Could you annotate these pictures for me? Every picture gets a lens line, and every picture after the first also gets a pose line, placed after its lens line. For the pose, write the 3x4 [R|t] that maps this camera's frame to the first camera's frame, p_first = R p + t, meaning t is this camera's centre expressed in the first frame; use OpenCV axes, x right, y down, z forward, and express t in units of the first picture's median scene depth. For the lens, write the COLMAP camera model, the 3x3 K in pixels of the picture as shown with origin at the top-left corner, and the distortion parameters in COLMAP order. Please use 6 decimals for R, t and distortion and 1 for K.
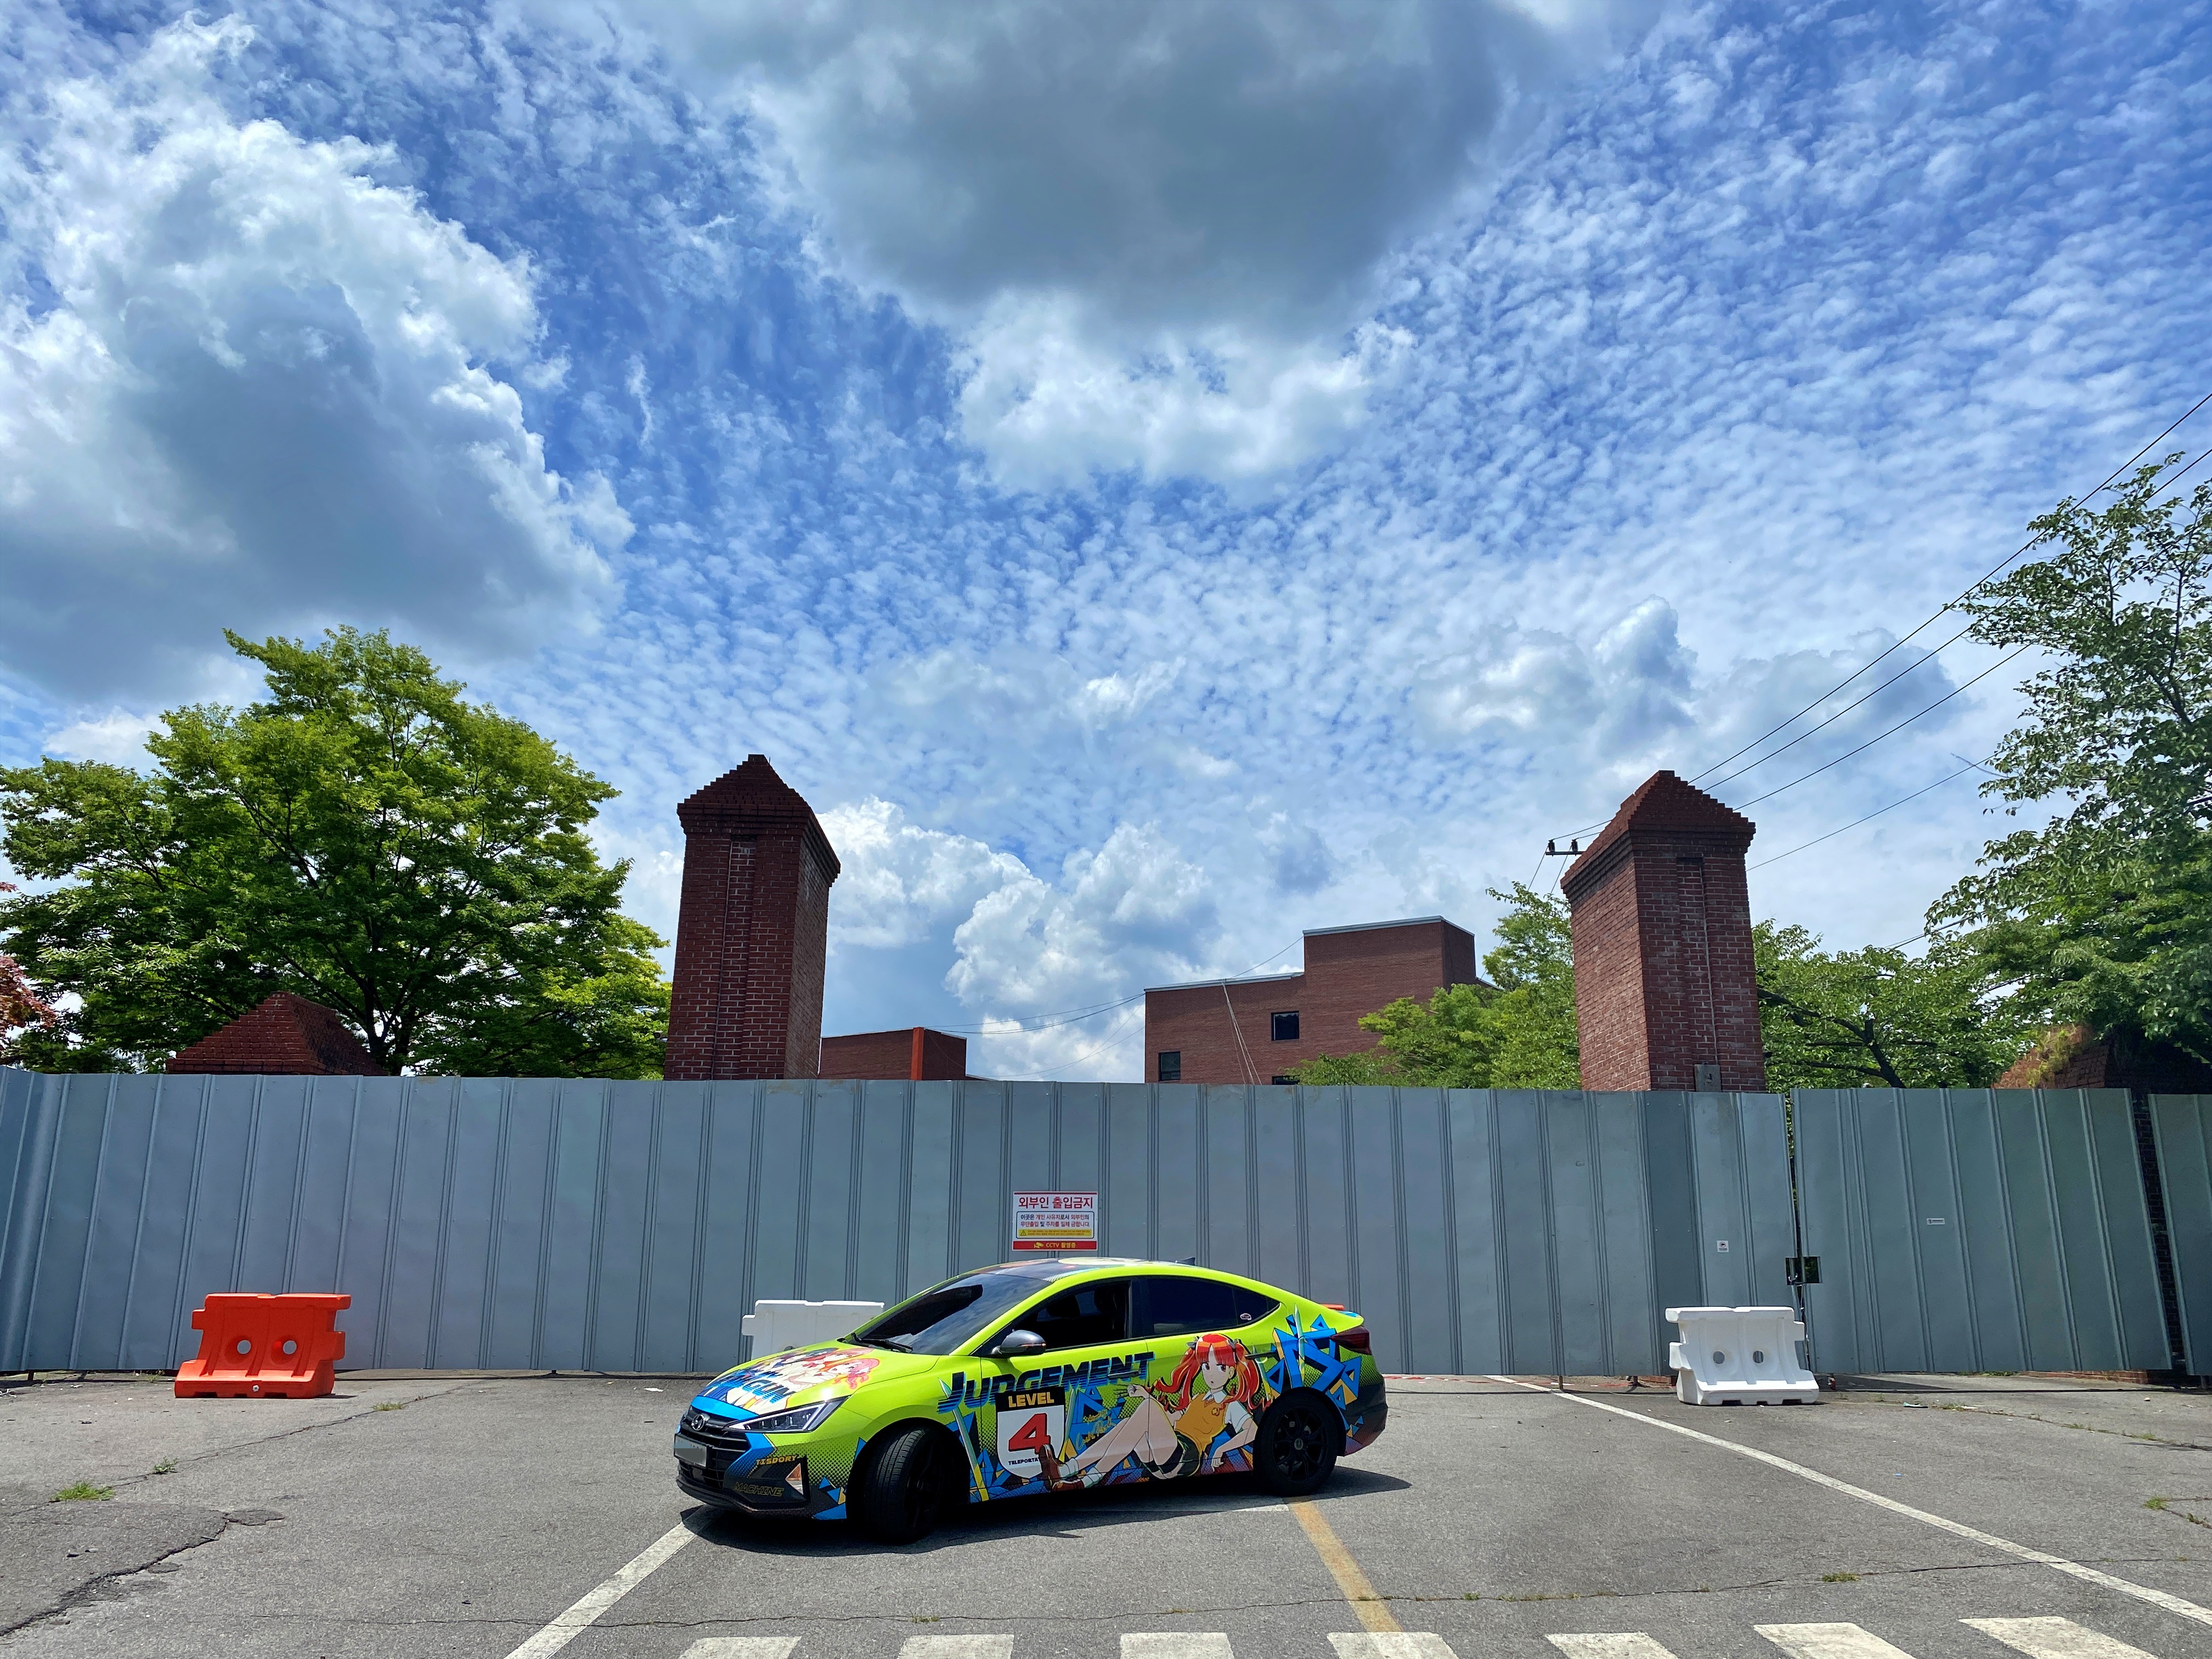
lens RADIAL K [[1684.6, 0, 1106.9], [0, 1684.6, 847.3], [0, 0, 1]] dist [0.009883, 0.005225]
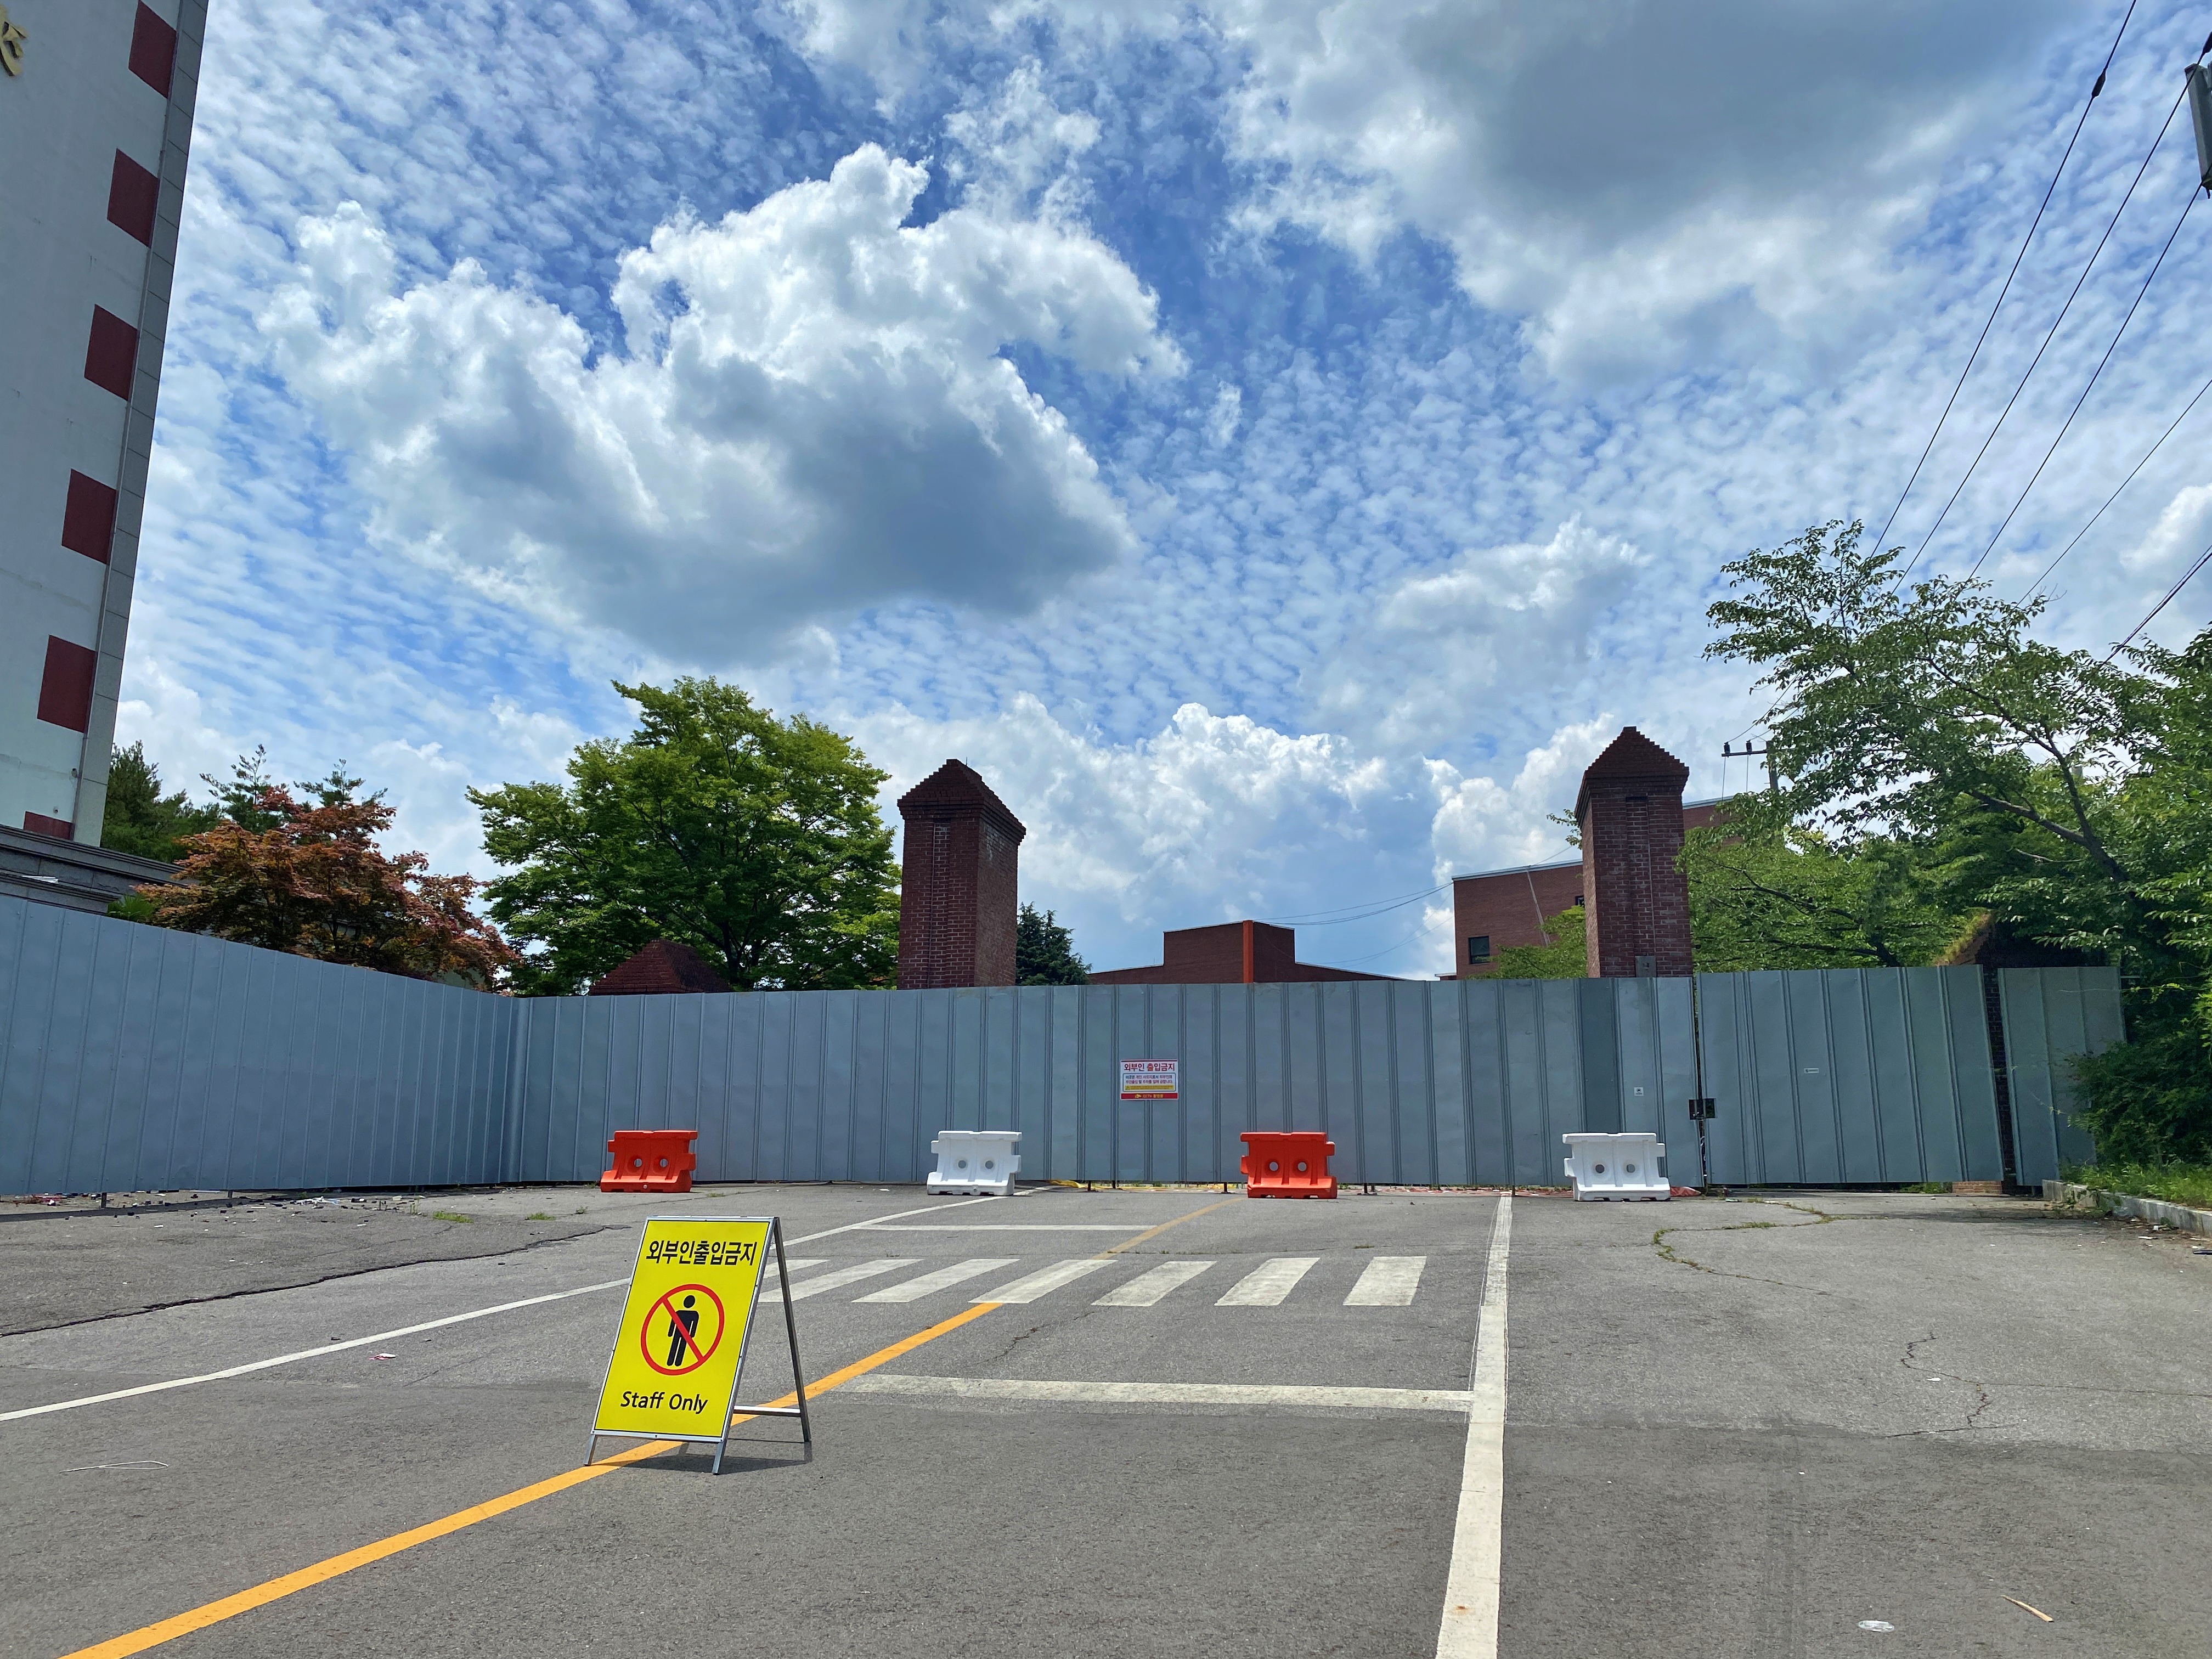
lens RADIAL K [[1669.1, 0, 1106.0], [0, 1669.1, 829.5], [0, 0, 1]] dist [0.081674, -0.122741]
pose [[0.971963, -0.050000, -0.229755, 0.227553], [0.063098, 0.996753, 0.050019, -0.055490], [0.226508, -0.063113, 0.971962, -0.325900]]
